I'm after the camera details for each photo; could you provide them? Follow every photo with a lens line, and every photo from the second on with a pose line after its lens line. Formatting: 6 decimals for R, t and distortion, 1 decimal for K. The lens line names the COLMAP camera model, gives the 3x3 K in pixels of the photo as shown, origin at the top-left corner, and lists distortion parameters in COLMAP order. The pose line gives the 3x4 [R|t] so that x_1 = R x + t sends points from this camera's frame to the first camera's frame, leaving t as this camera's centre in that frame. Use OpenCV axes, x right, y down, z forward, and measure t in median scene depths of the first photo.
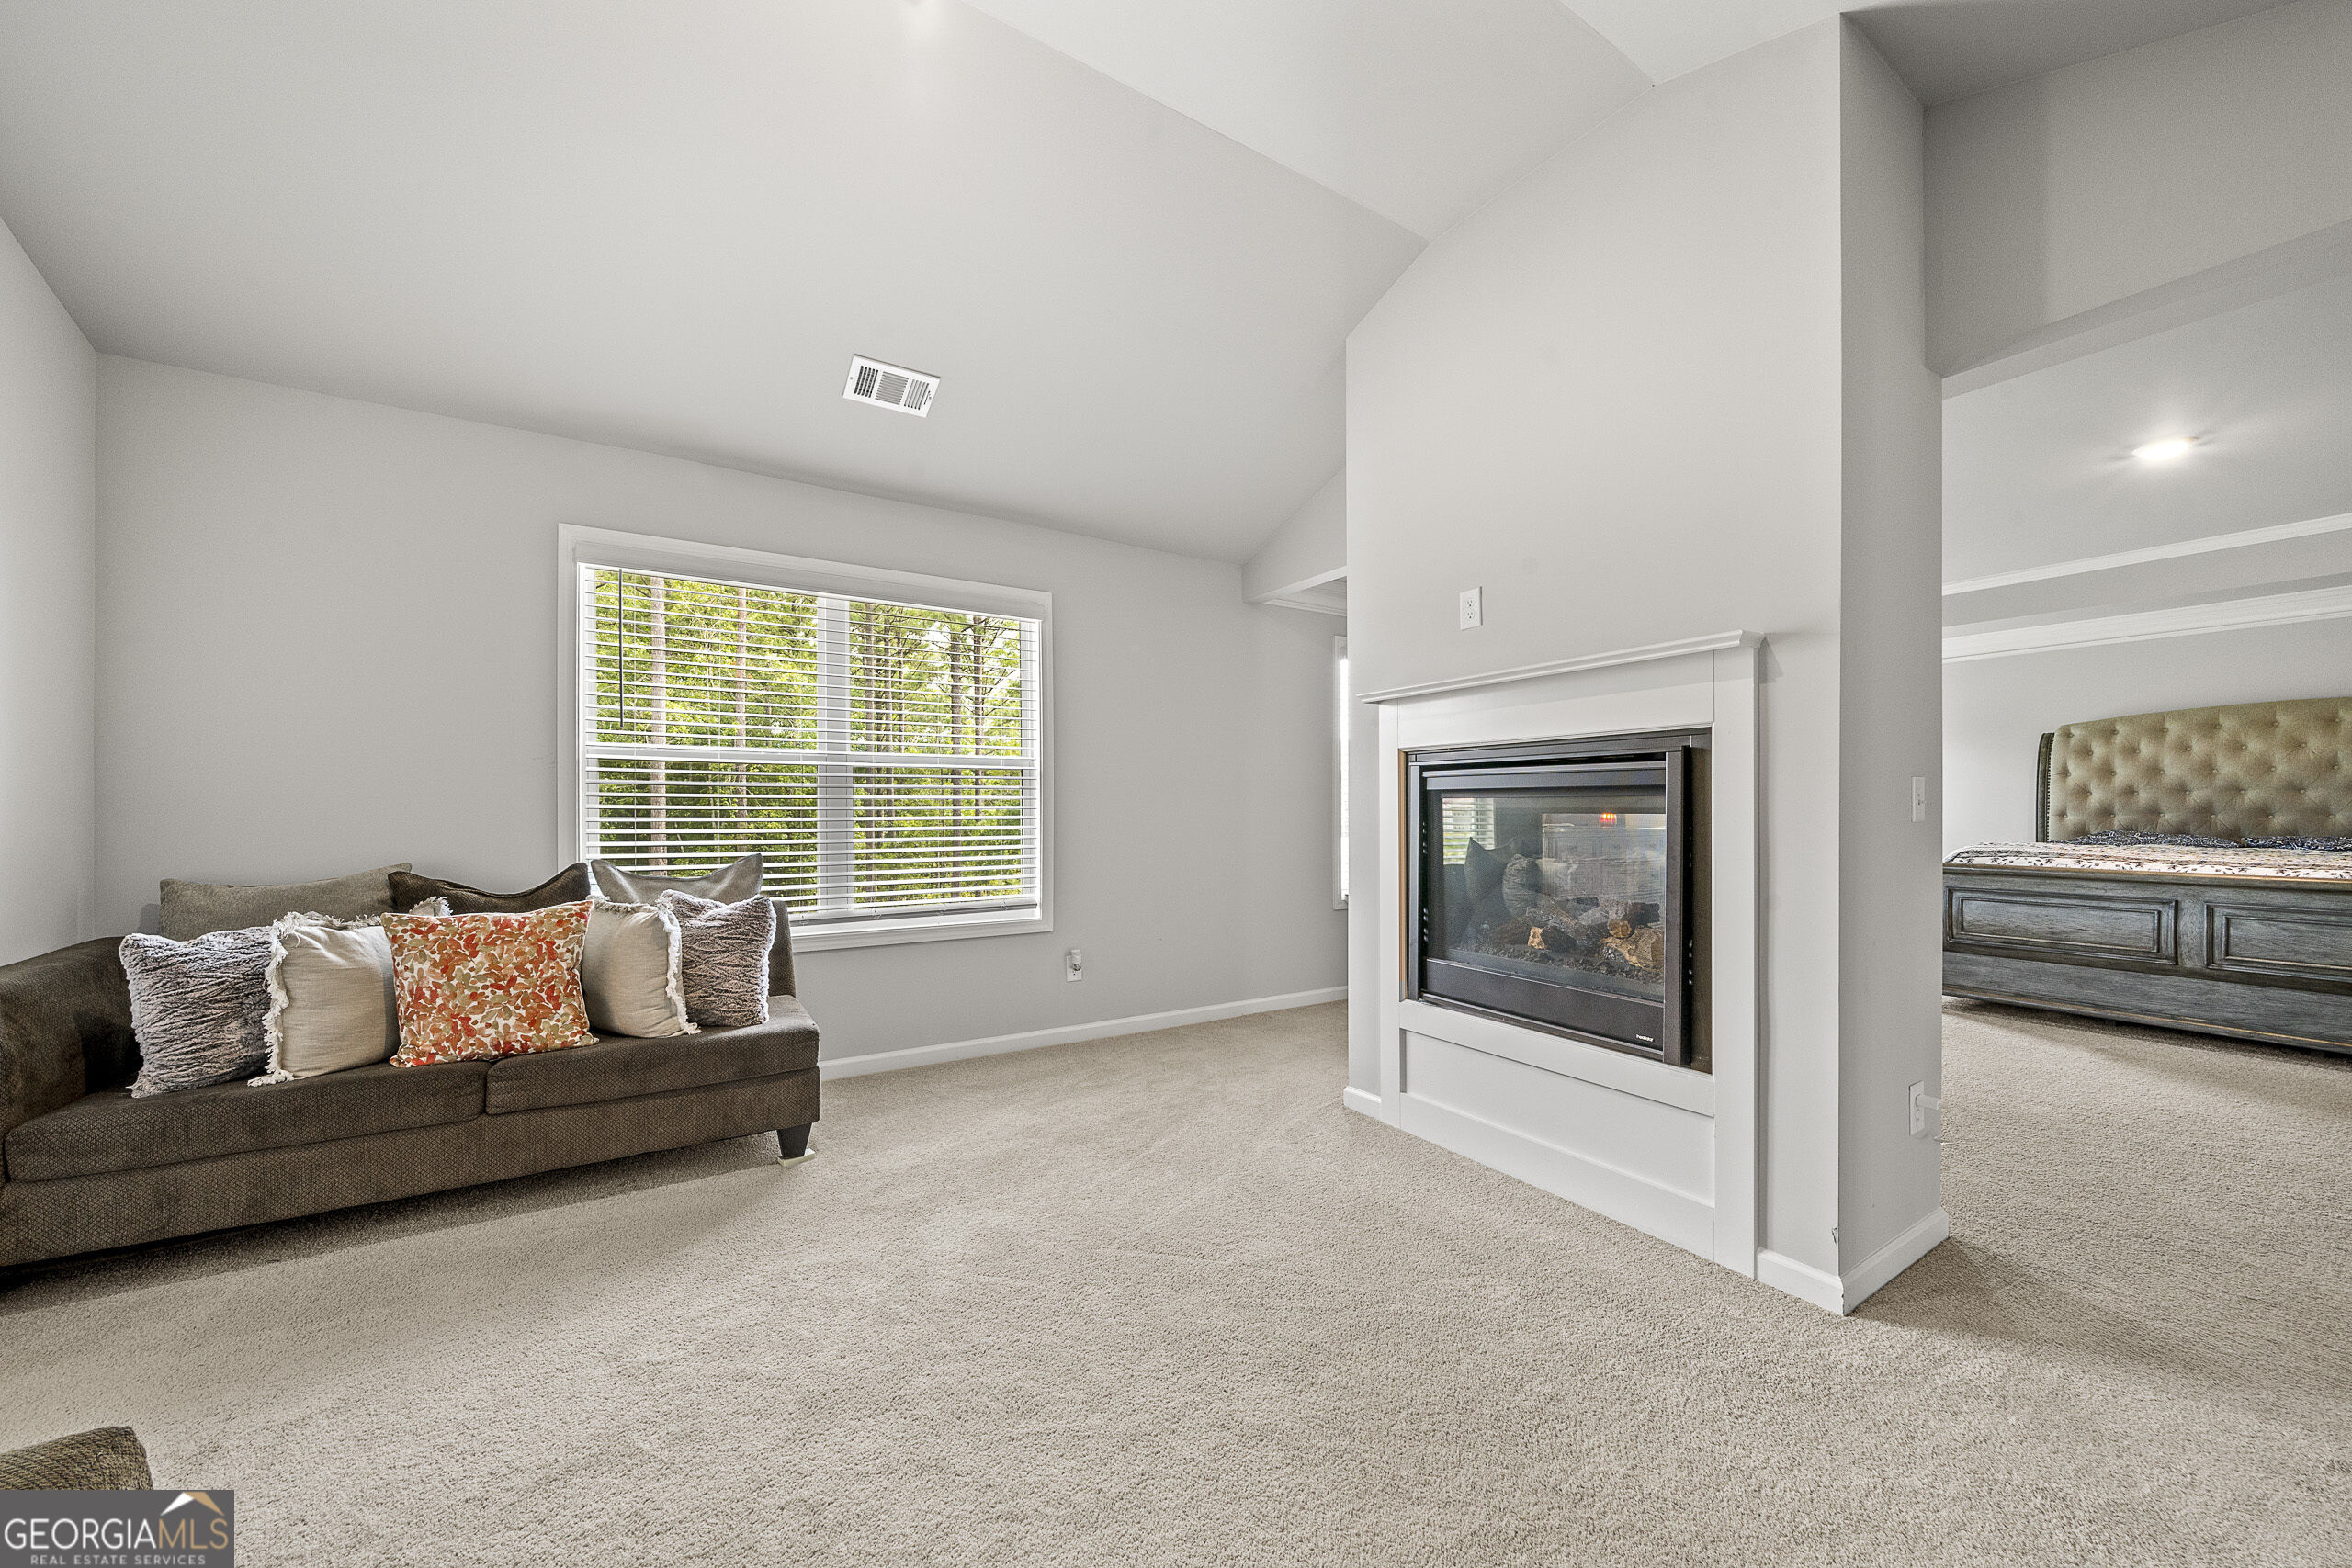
lens RADIAL K [[883.9, 0, 1176.5], [0, 883.9, 808.5], [0, 0, 1]] dist [-0.009600, -0.000035]
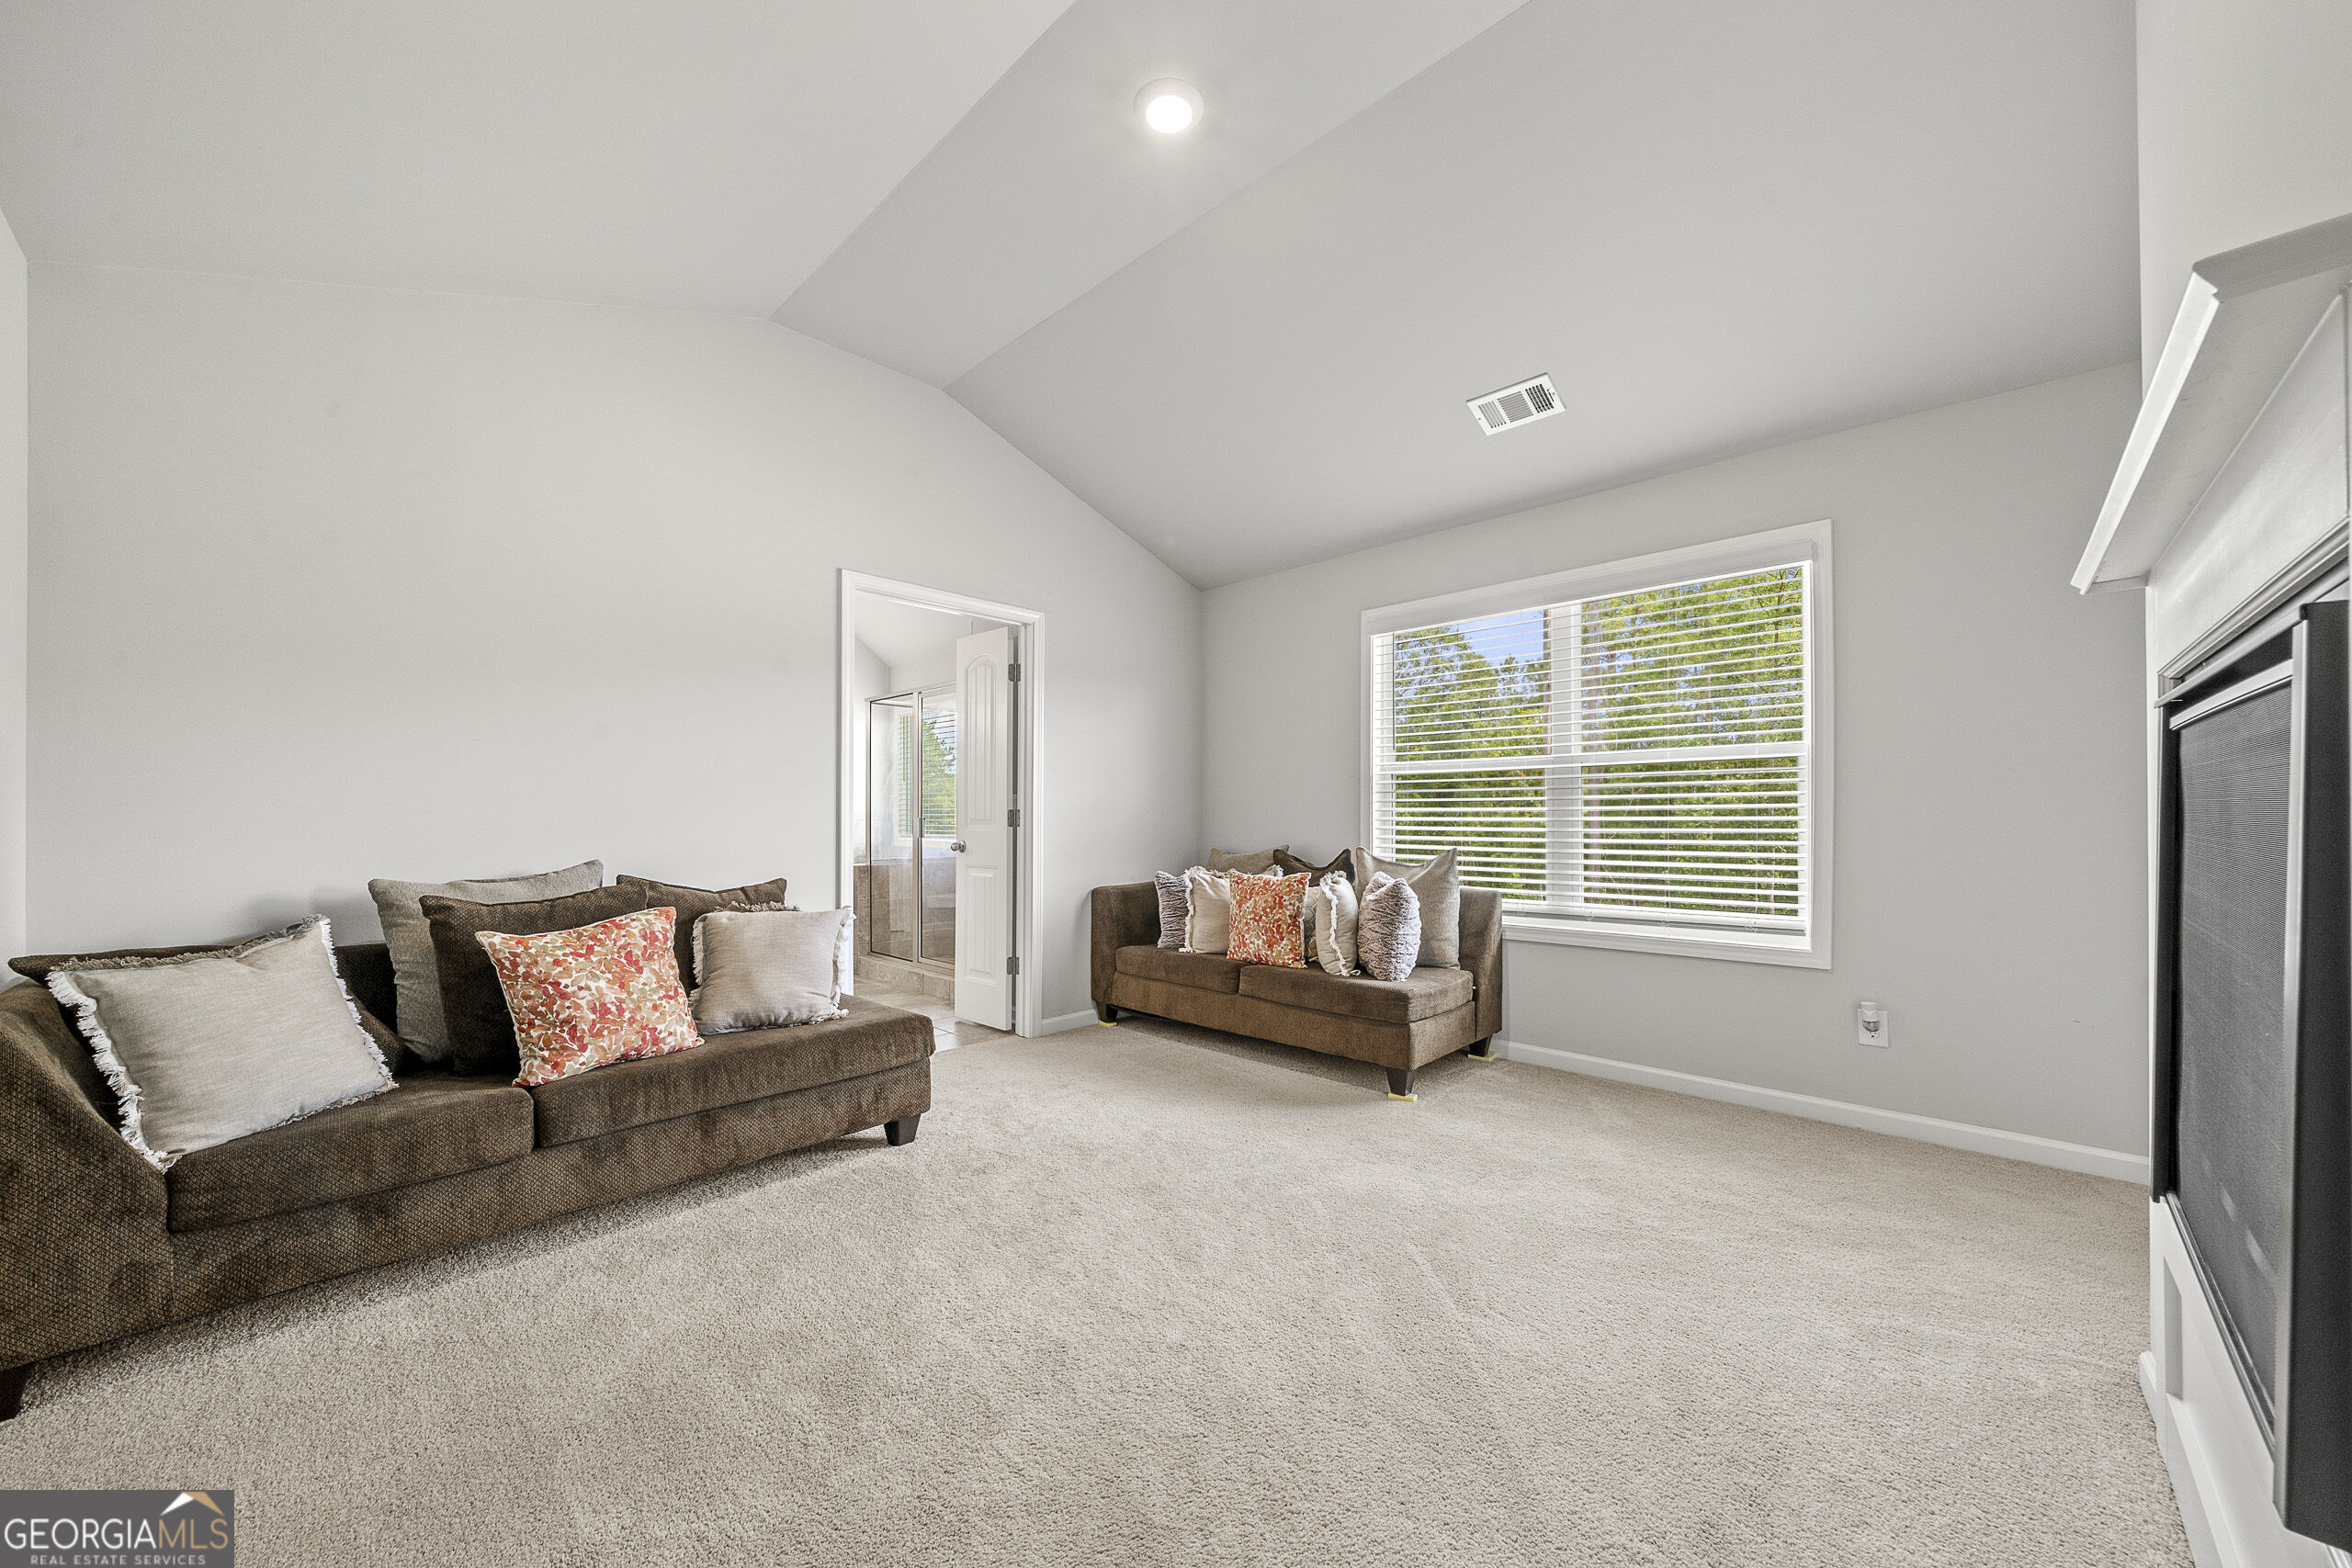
lens RADIAL K [[819.6, 0, 1096.1], [0, 819.6, 811.6], [0, 0, 1]] dist [0.001510, 0.000064]
pose [[0.206787, -0.004397, -0.978376, 0.636791], [0.005530, 0.999979, -0.003325, 0.003929], [0.978370, -0.004723, 0.206807, 0.377075]]
